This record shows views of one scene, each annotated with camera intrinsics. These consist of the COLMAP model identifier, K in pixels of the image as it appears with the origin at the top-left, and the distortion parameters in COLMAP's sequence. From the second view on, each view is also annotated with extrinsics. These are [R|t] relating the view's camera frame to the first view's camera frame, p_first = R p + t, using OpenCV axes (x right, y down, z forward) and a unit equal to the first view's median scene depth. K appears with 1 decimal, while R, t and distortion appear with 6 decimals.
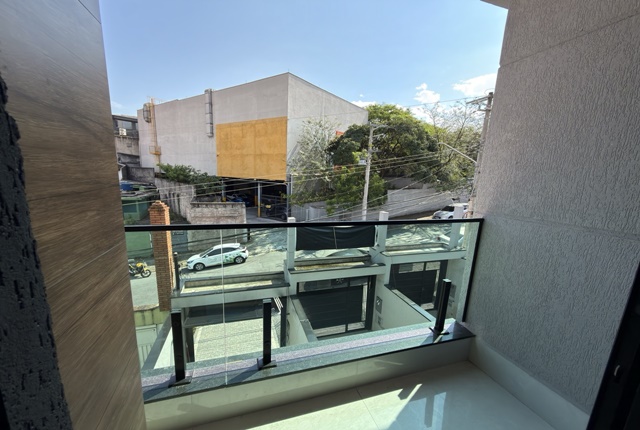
lens RADIAL K [[257.5, 0, 320.7], [0, 257.5, 218.4], [0, 0, 1]] dist [0.000043, -0.000120]
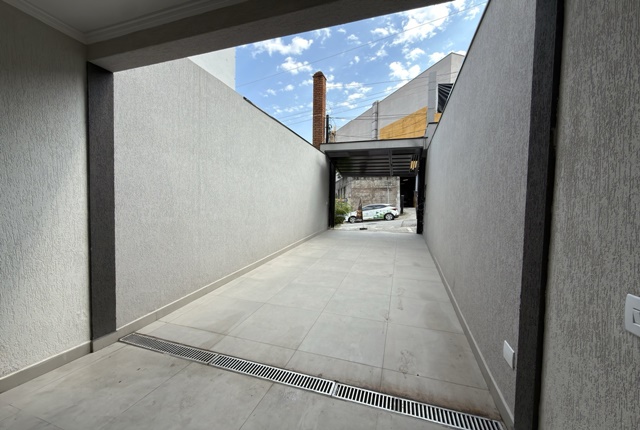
lens RADIAL K [[257.5, 0, 319.4], [0, 257.5, 215.7], [0, 0, 1]] dist [0.000043, -0.000120]
pose [[0.813517, -0.003142, -0.581532, 0.032810], [-0.099032, 0.984631, -0.143859, 0.225373], [0.573047, 0.174622, 0.800703, 0.022931]]
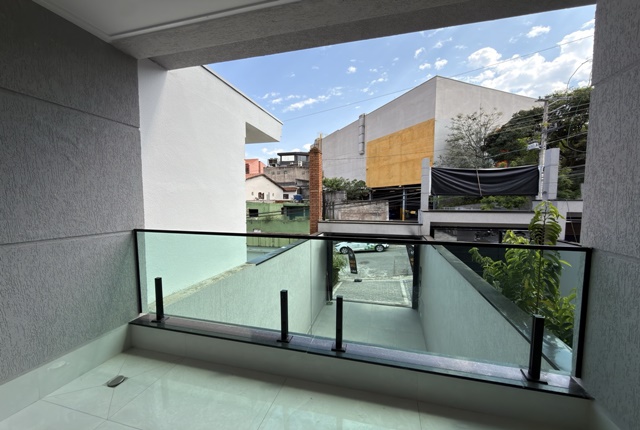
lens RADIAL K [[257.5, 0, 316.7], [0, 257.5, 212.7], [0, 0, 1]] dist [0.000043, -0.000120]
pose [[0.838784, -0.007429, -0.544414, 0.023654], [-0.073201, 0.989290, -0.126281, 0.114898], [0.539522, 0.145775, 0.829256, -0.010403]]
